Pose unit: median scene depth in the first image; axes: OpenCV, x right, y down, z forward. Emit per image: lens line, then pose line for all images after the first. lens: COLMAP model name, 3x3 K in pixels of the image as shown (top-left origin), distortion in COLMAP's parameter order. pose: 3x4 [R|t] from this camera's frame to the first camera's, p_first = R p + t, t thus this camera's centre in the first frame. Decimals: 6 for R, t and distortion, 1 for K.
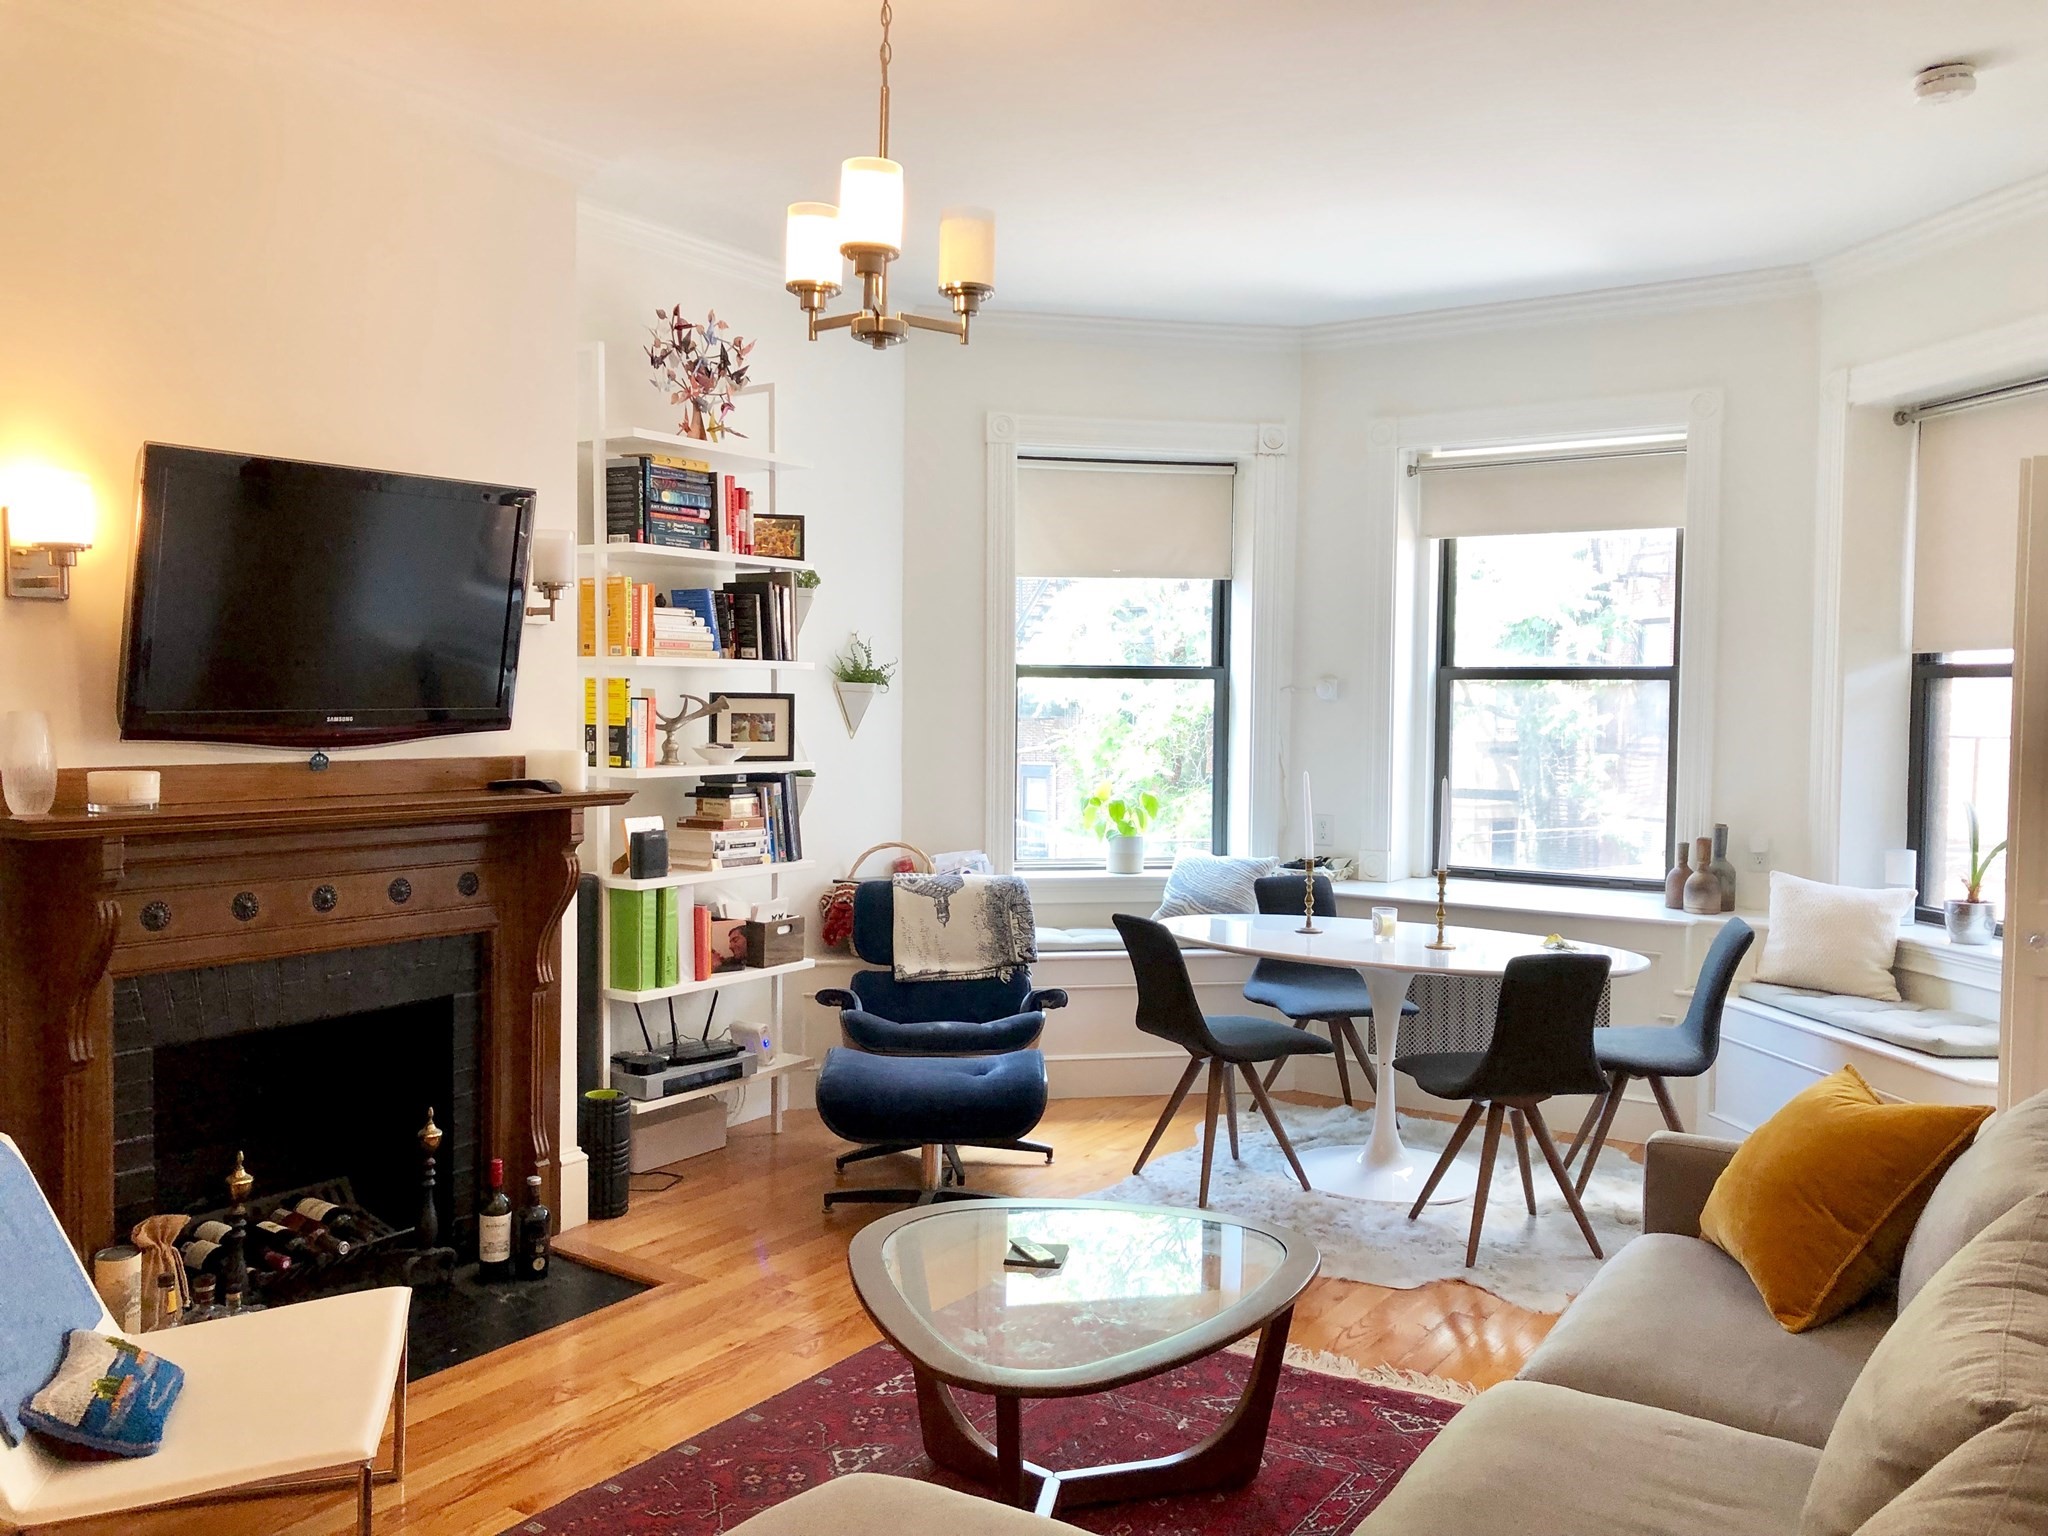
lens RADIAL K [[1694.2, 0, 1021.2], [0, 1694.2, 761.4], [0, 0, 1]] dist [0.046887, -0.057778]
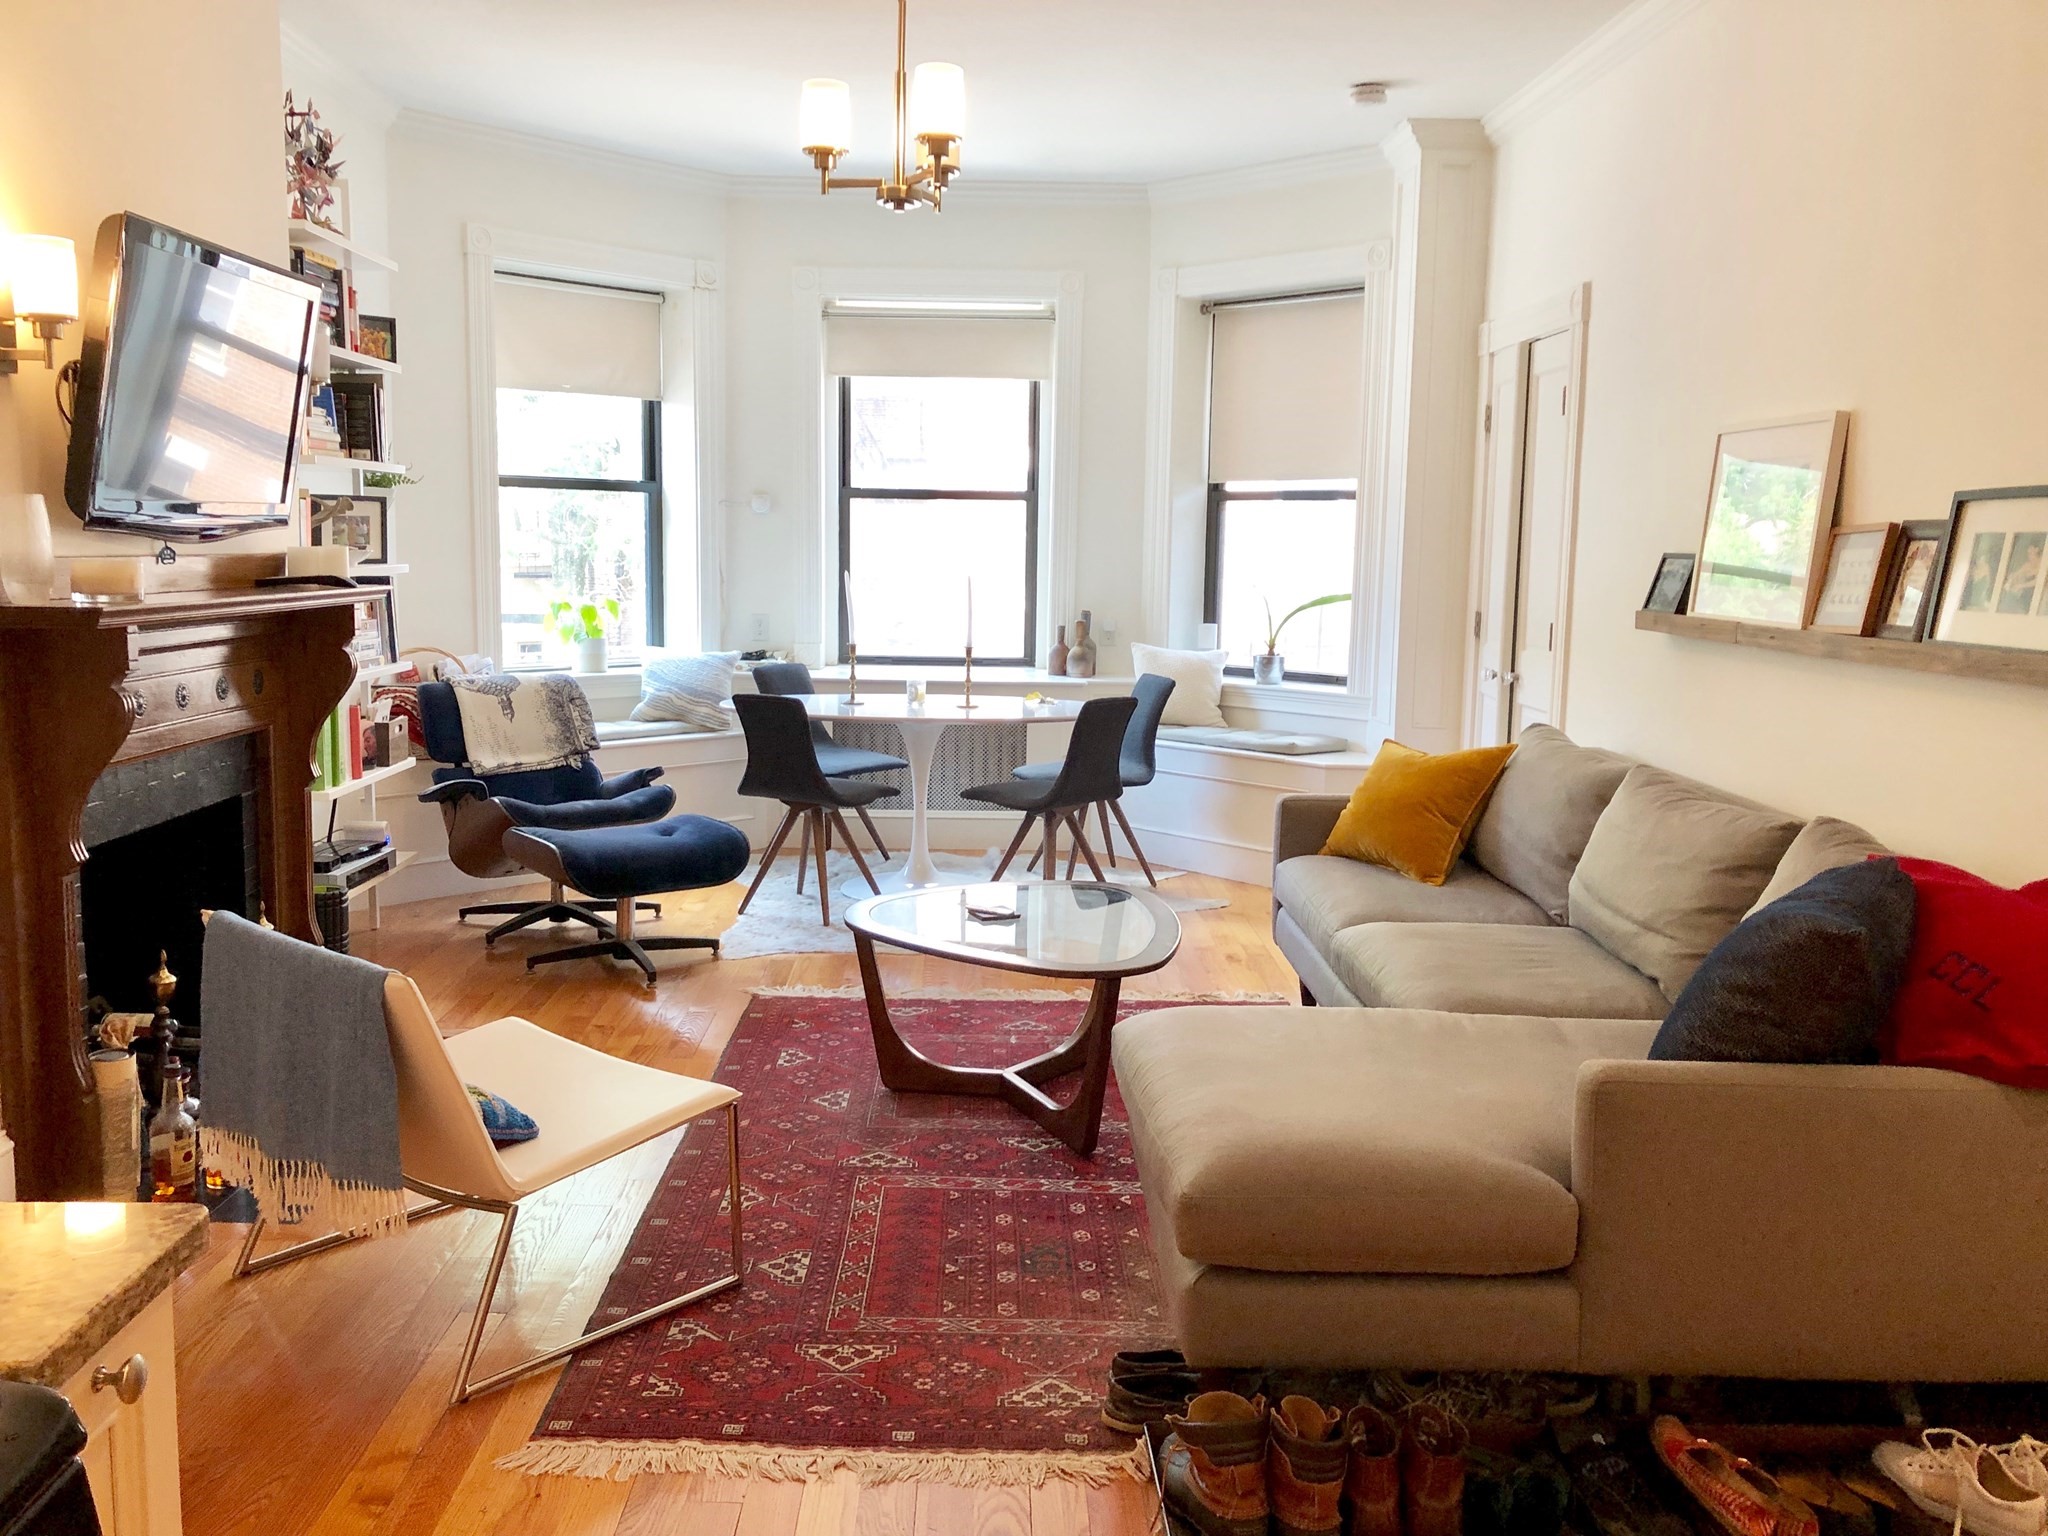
lens RADIAL K [[1694.2, 0, 1020.5], [0, 1694.2, 762.1], [0, 0, 1]] dist [0.046887, -0.057778]
pose [[0.812794, -0.072899, 0.577972, -0.407654], [0.014595, 0.994376, 0.104895, 0.015446], [-0.582369, -0.076822, 0.809287, -0.051492]]
